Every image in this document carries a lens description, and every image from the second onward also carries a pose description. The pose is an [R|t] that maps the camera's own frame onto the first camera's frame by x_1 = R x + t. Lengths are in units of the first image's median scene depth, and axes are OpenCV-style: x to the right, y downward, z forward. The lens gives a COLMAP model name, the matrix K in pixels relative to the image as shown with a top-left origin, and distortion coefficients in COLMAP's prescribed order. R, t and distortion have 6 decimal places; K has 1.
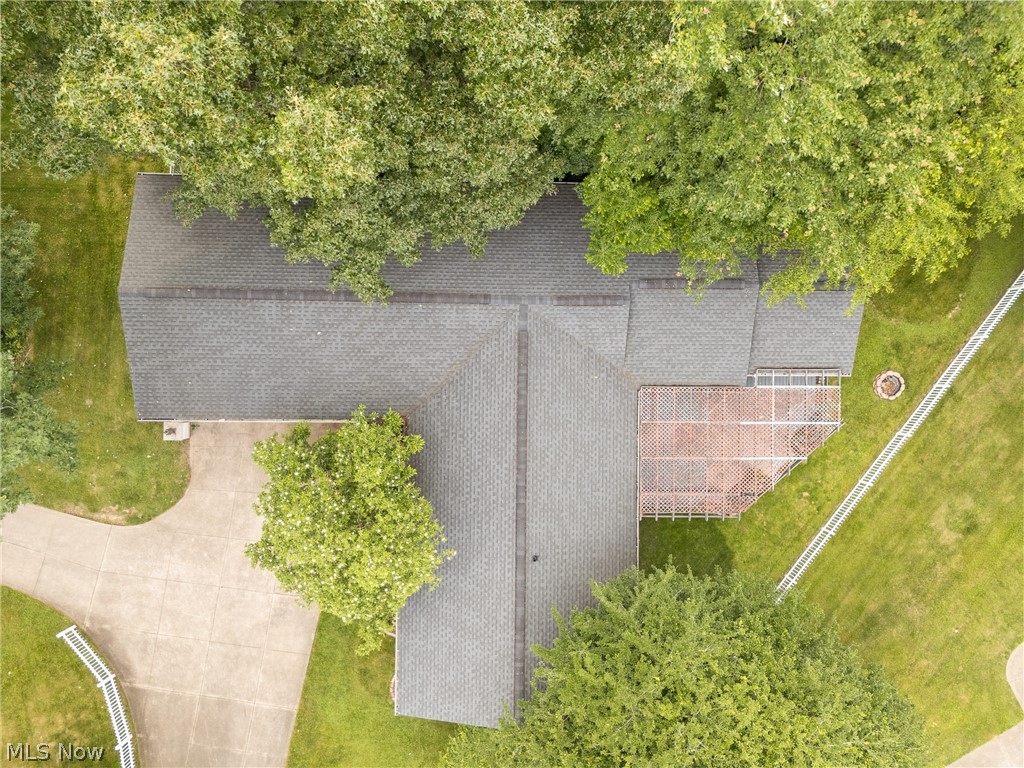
lens RADIAL K [[776.9, 0, 512.0], [0, 776.9, 384.0], [0, 0, 1]] dist [0.077771, -0.067543]
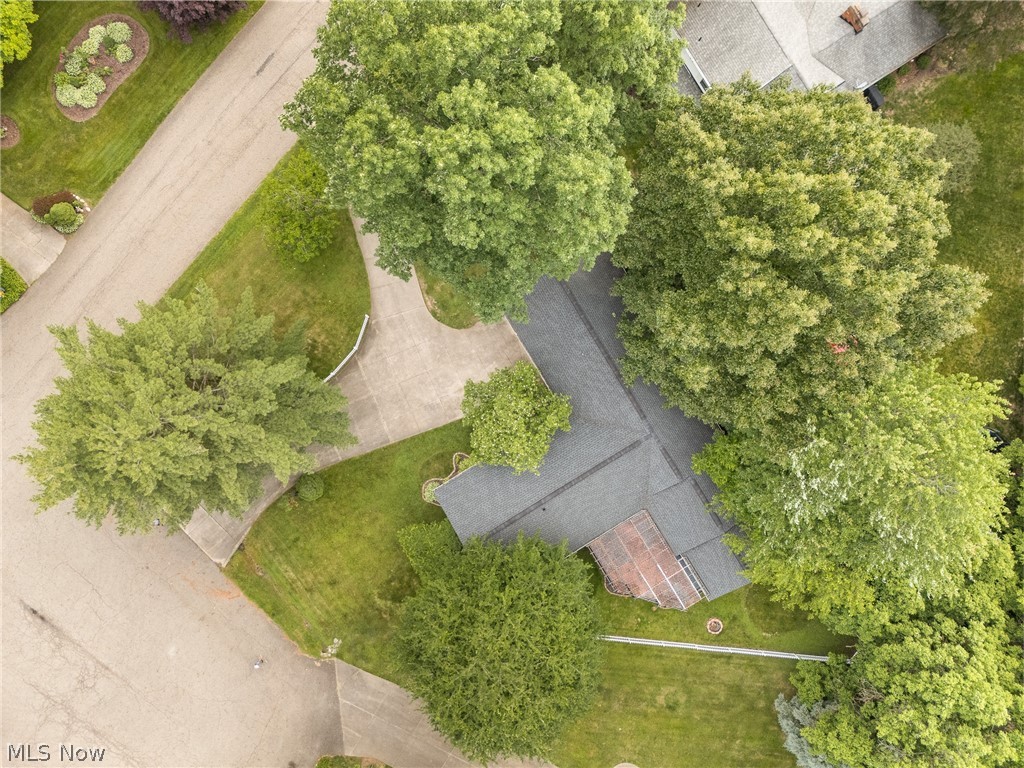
lens RADIAL K [[776.9, 0, 512.0], [0, 776.9, 384.0], [0, 0, 1]] dist [0.077771, -0.067543]
pose [[0.528489, 0.848849, -0.012434, -0.233687], [-0.848527, 0.527718, -0.038917, 0.186345], [-0.026473, 0.031118, 0.999165, -0.870597]]
